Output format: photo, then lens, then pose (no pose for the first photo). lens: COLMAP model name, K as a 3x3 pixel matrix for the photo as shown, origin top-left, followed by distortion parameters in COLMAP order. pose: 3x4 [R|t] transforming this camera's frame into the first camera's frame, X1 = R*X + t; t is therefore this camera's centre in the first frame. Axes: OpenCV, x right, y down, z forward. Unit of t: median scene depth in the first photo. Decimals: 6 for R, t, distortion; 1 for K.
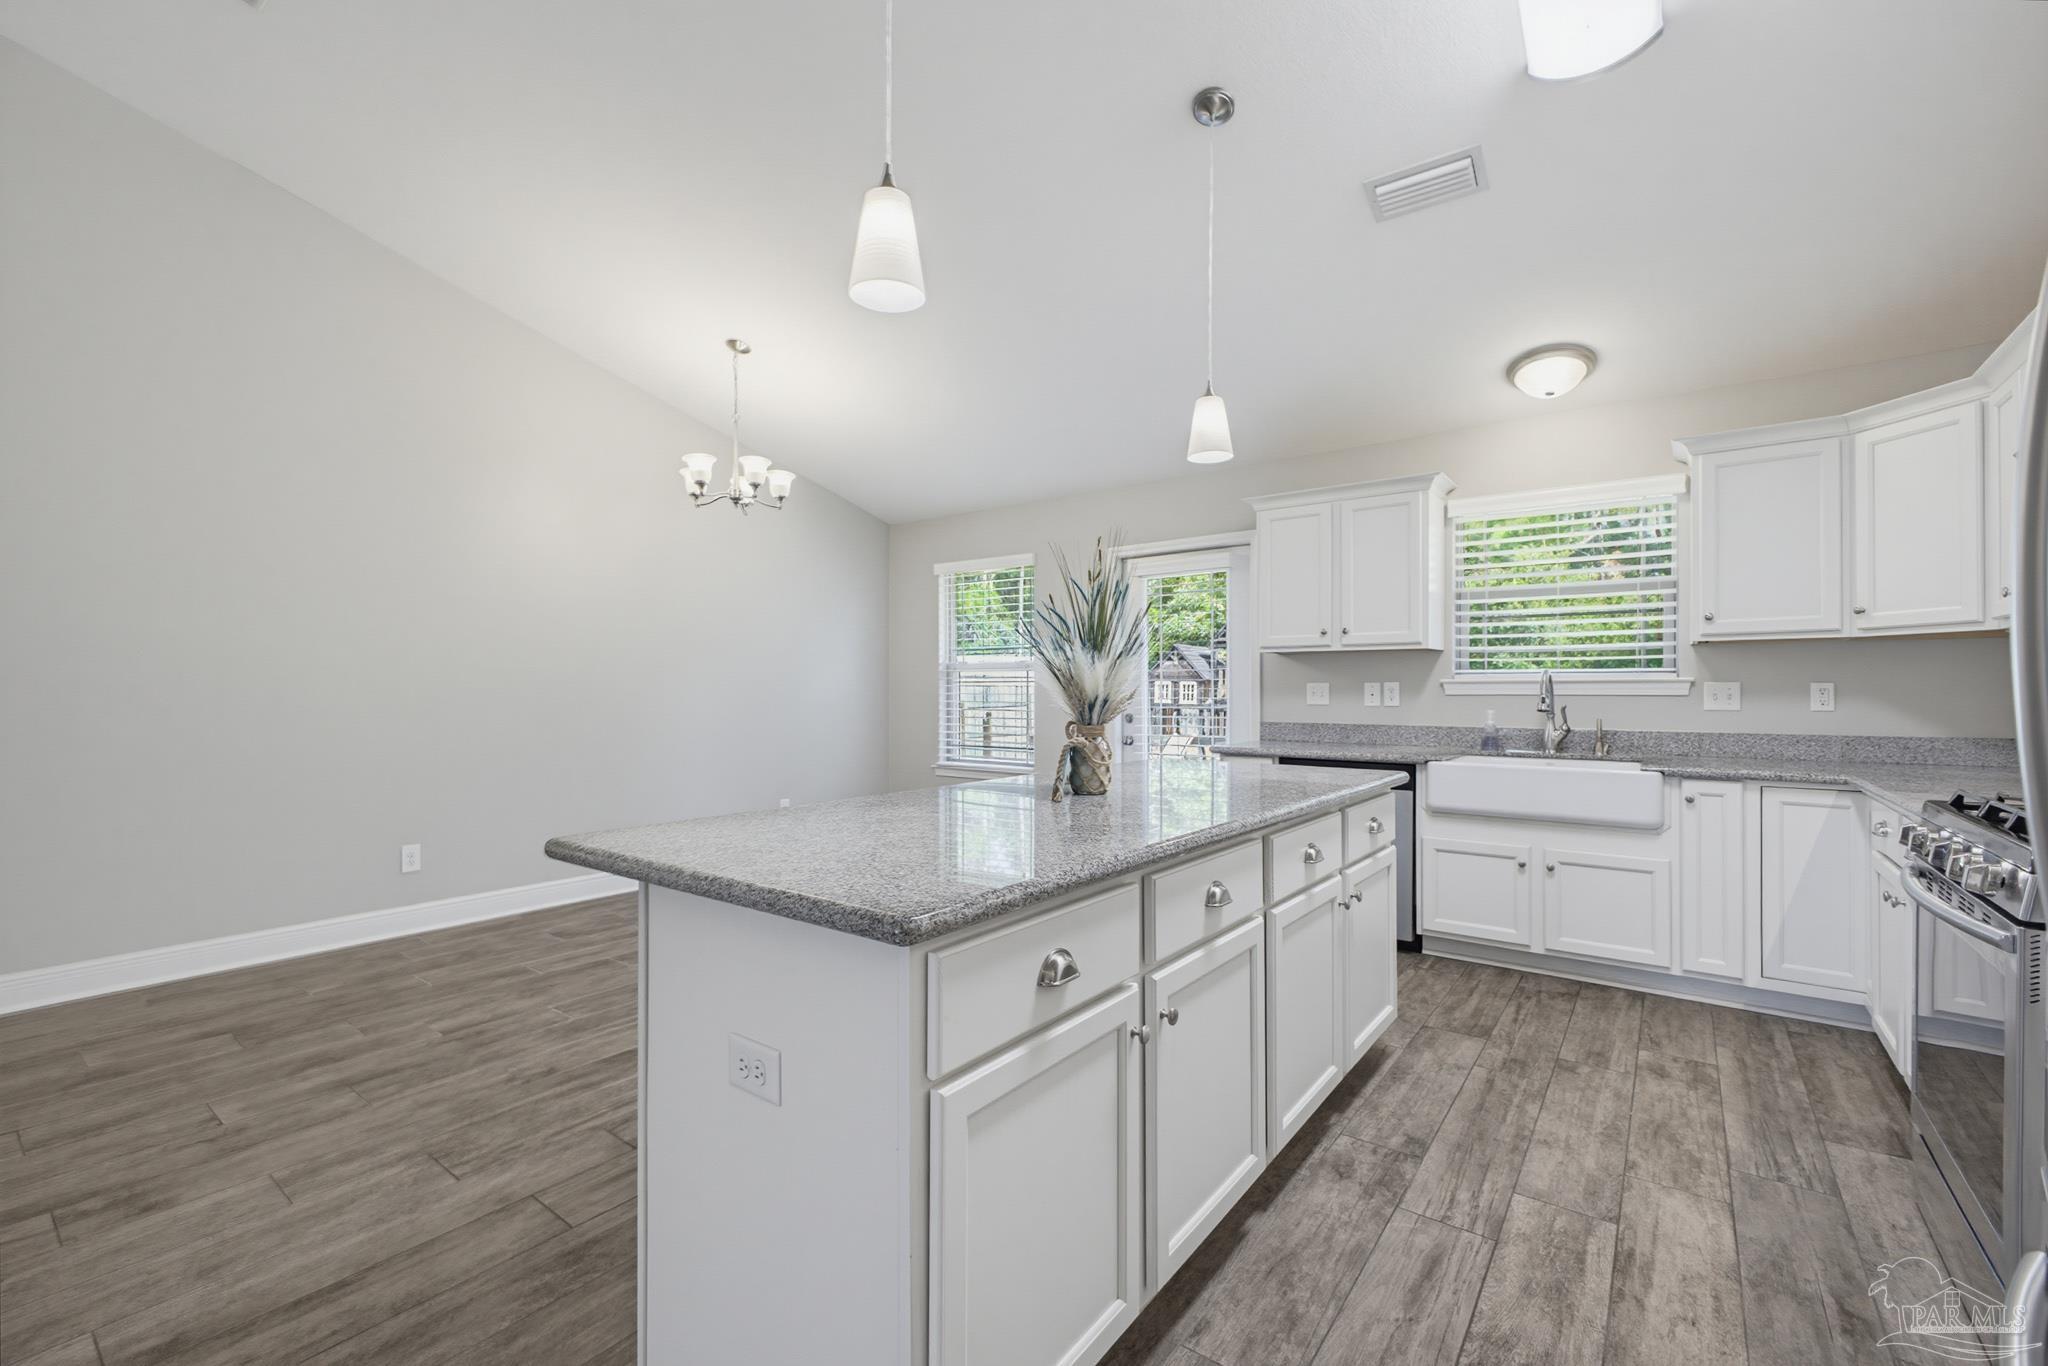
lens RADIAL K [[858.4, 0, 1035.1], [0, 858.4, 685.1], [0, 0, 1]] dist [0.001103, -0.000283]
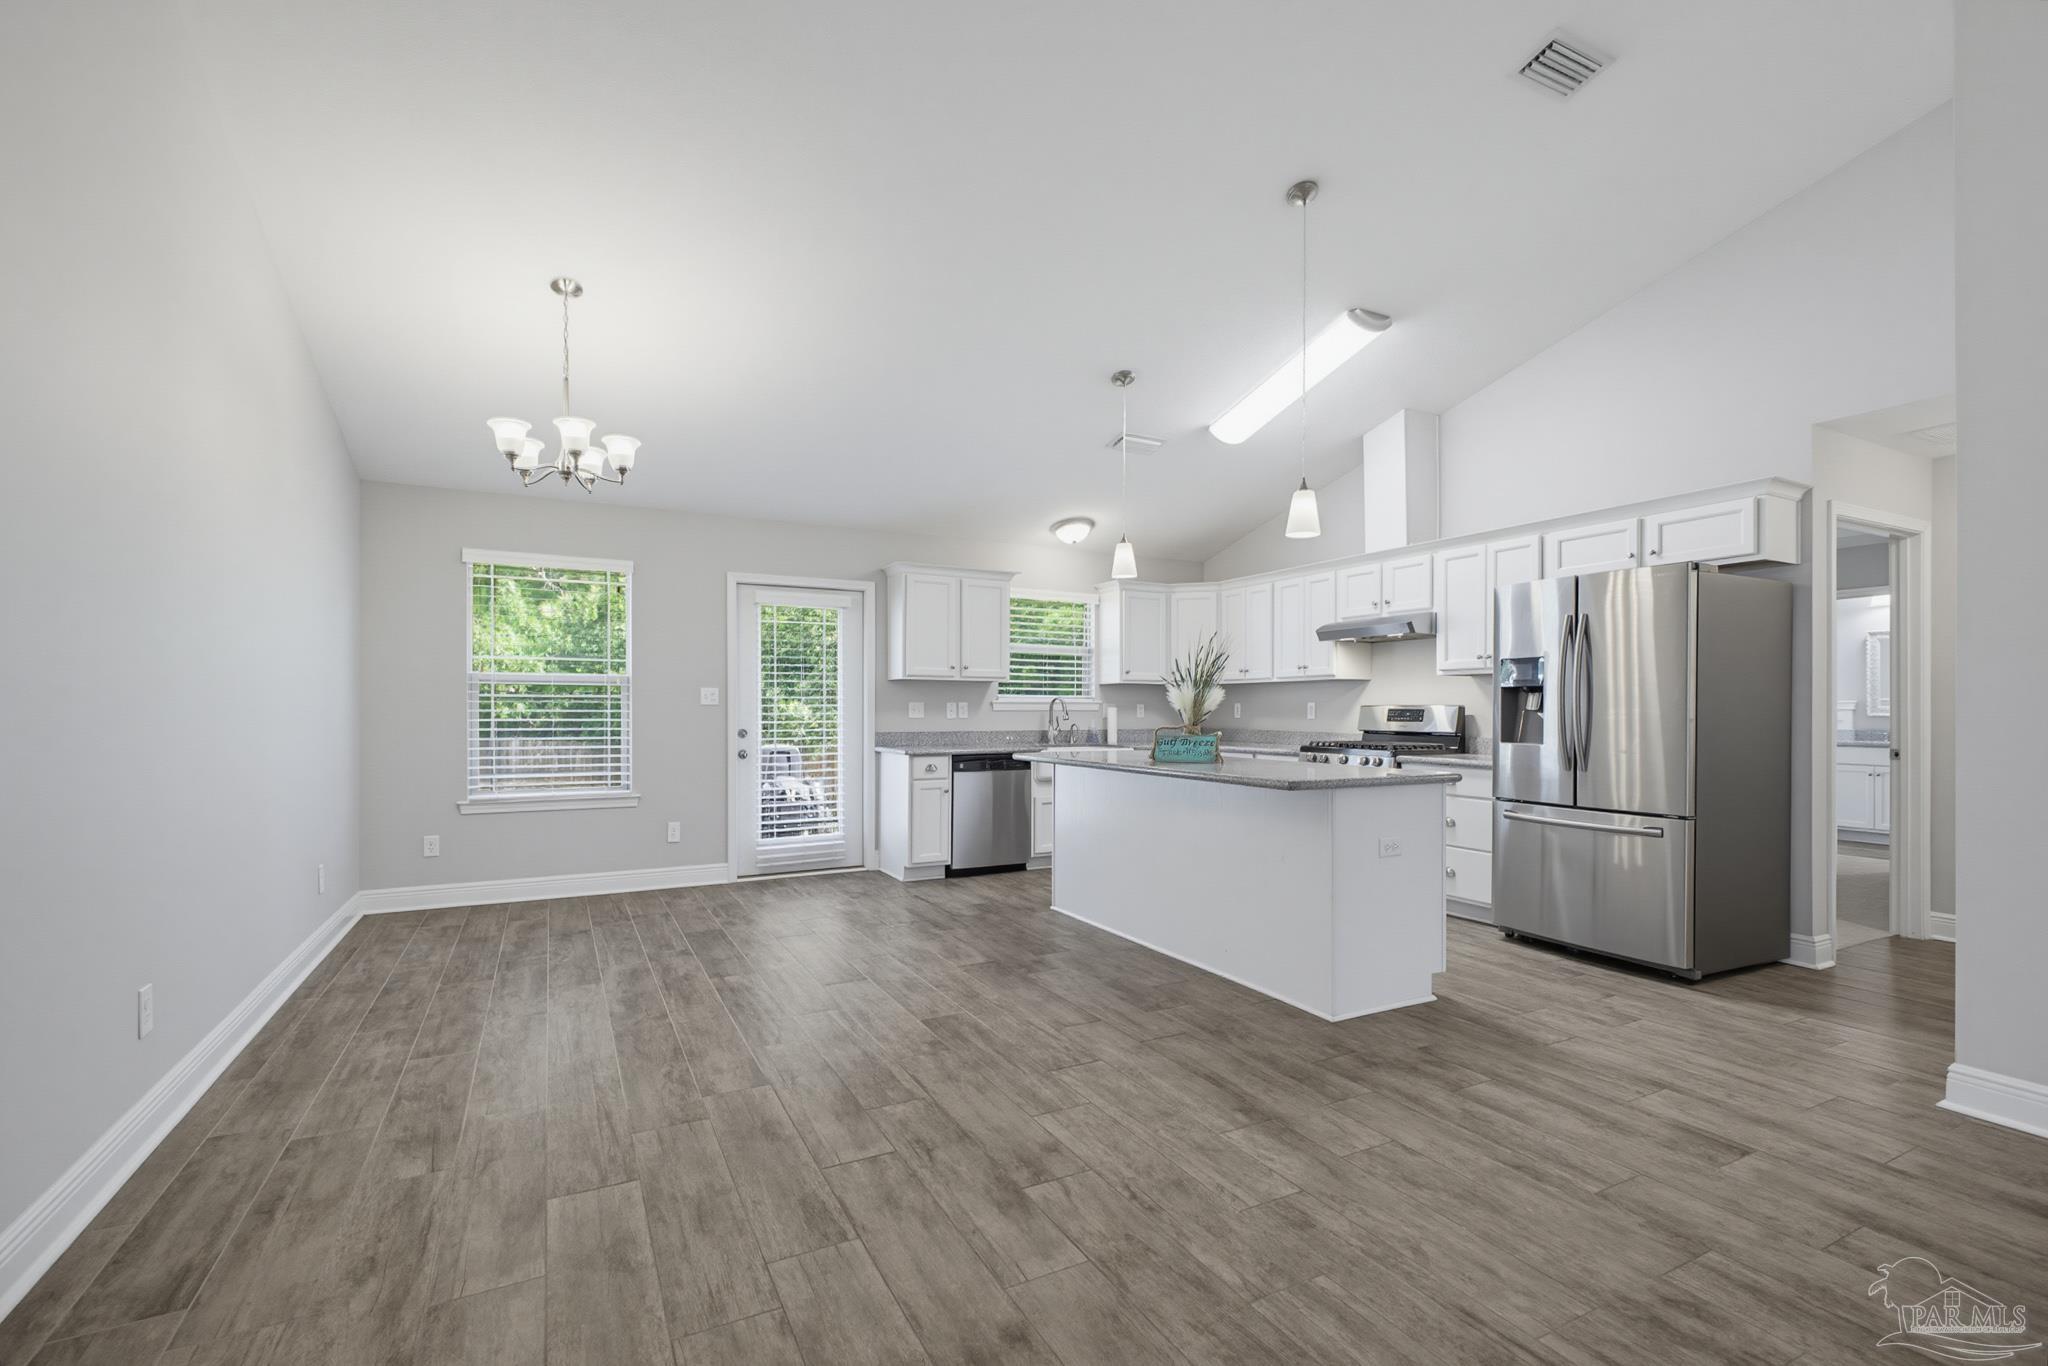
lens RADIAL K [[918.4, 0, 1037.3], [0, 918.4, 710.1], [0, 0, 1]] dist [0.005041, 0.000039]
pose [[0.423044, -0.000703, 0.906109, -1.598919], [-0.008057, 0.999957, 0.004538, 0.003795], [-0.906073, -0.009220, 0.423020, 0.364761]]
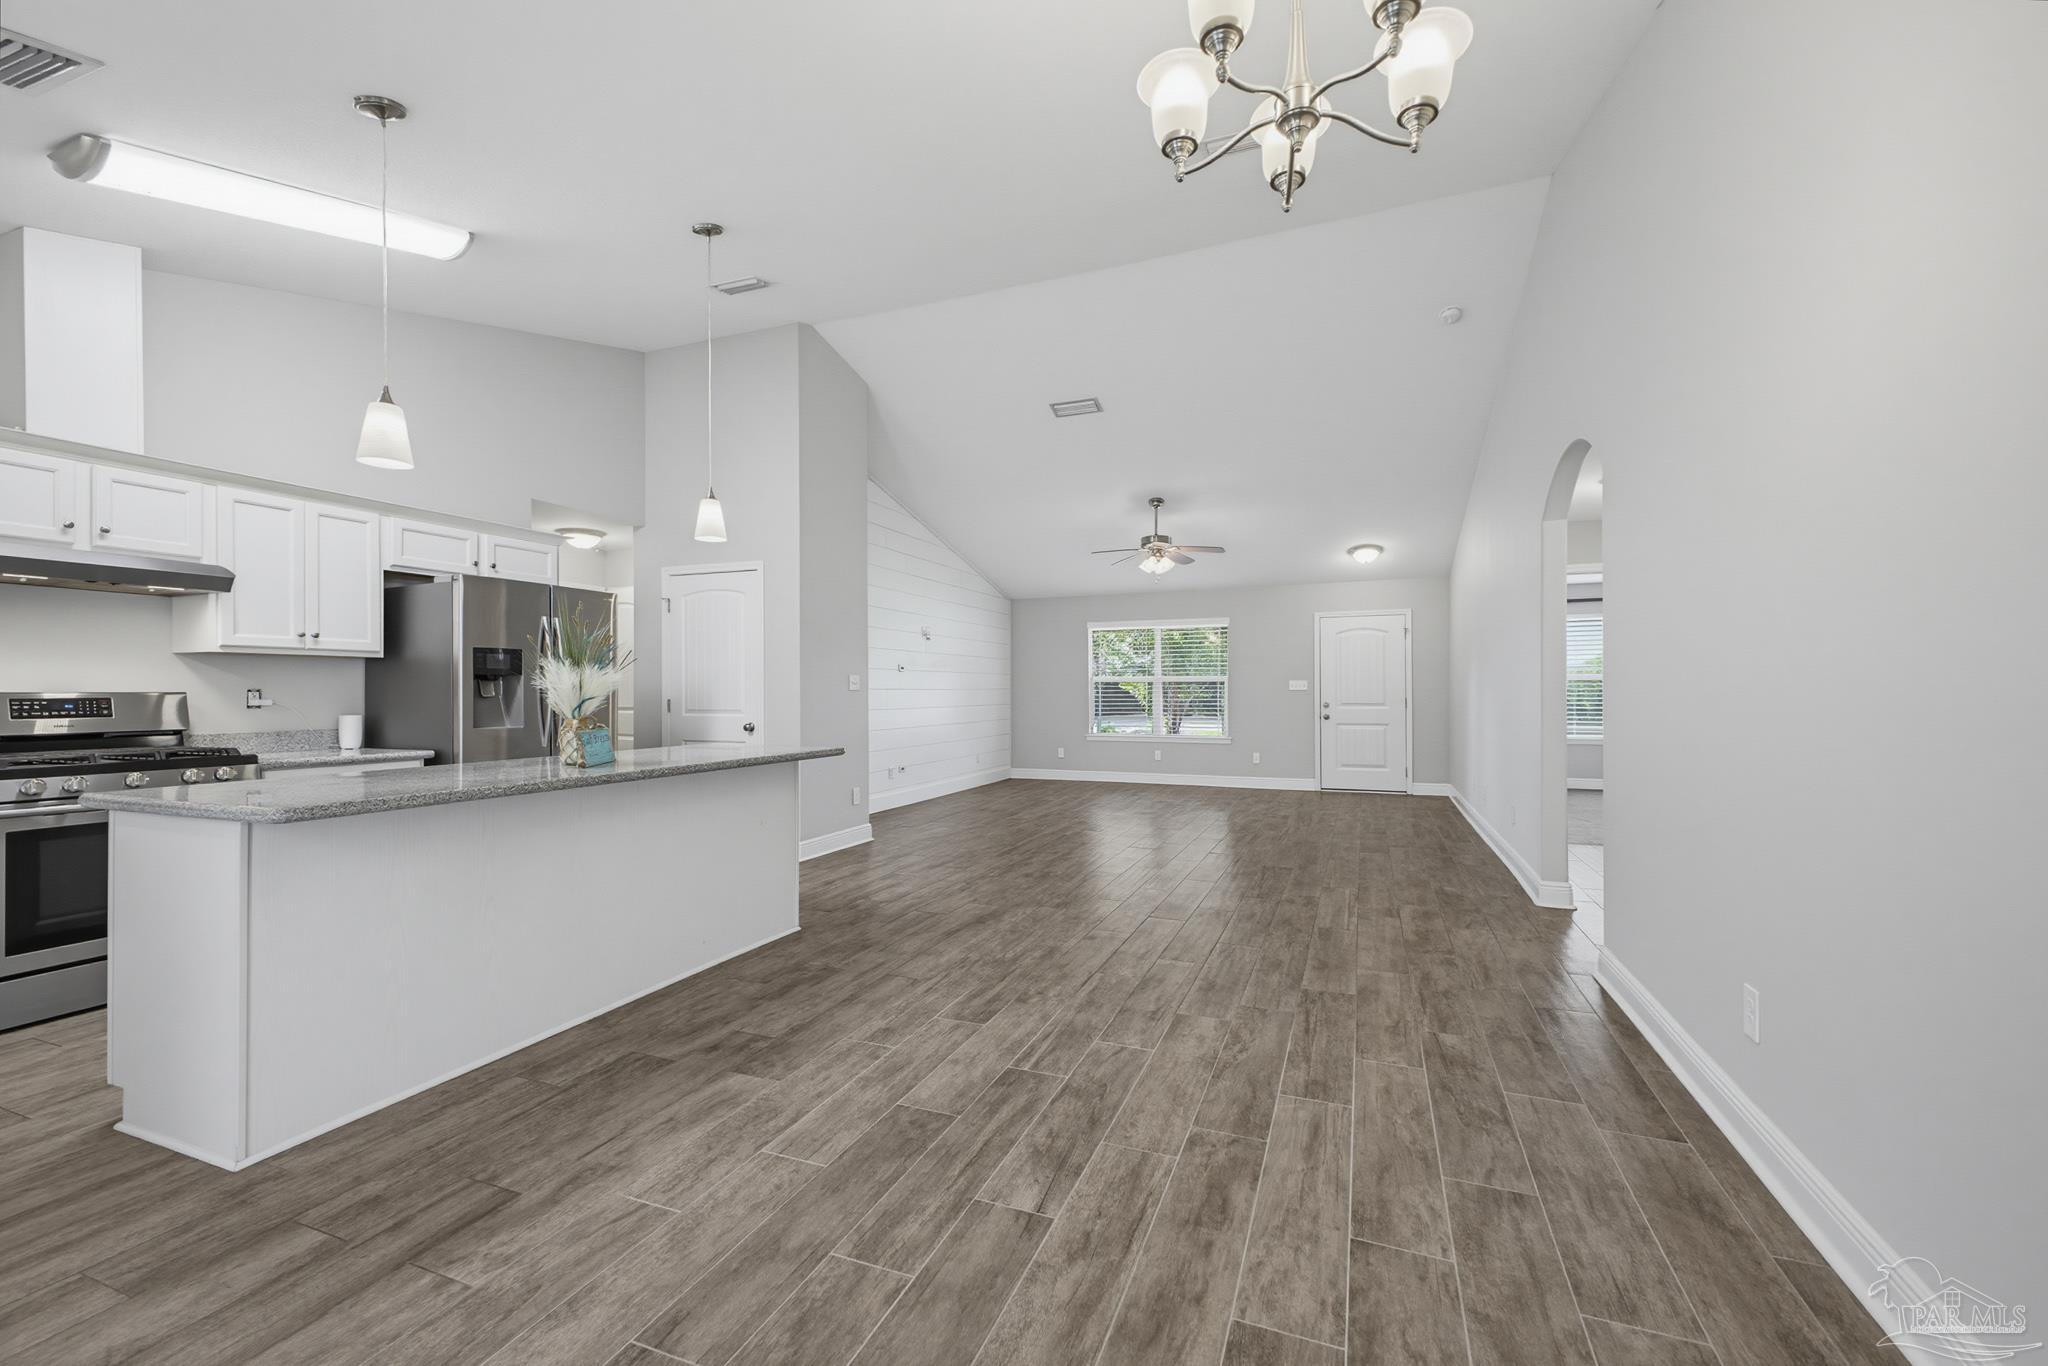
lens RADIAL K [[815.0, 0, 1048.3], [0, 815.0, 685.9], [0, 0, 1]] dist [0.020168, -0.007979]
pose [[-0.961659, 0.001726, -0.274243, -0.276434], [0.005761, 0.999887, -0.013907, 0.011162], [0.274188, -0.014954, -0.961560, 2.144985]]
